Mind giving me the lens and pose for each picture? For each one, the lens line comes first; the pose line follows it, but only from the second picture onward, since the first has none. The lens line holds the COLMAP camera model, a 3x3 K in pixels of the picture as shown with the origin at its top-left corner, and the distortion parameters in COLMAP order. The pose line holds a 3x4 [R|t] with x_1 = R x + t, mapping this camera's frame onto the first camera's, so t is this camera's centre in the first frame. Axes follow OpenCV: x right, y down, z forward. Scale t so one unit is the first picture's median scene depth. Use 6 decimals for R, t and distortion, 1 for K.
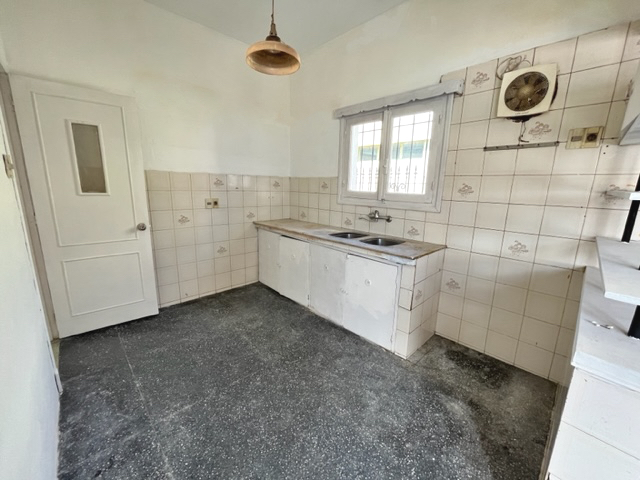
lens RADIAL K [[263.8, 0, 320.8], [0, 263.8, 240.5], [0, 0, 1]] dist [-0.003493, 0.000385]
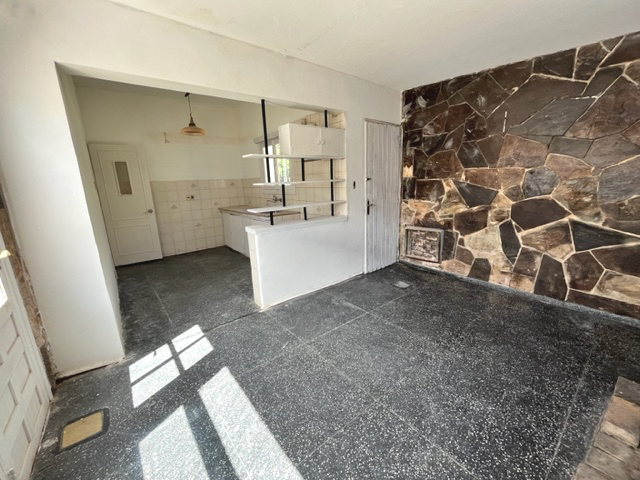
lens RADIAL K [[263.8, 0, 318.9], [0, 263.8, 239.2], [0, 0, 1]] dist [-0.003493, 0.000385]
pose [[0.994800, -0.040108, -0.093616, 0.712457], [0.041419, 0.999069, 0.012104, 0.181194], [0.093044, -0.015918, 0.995535, -0.799631]]
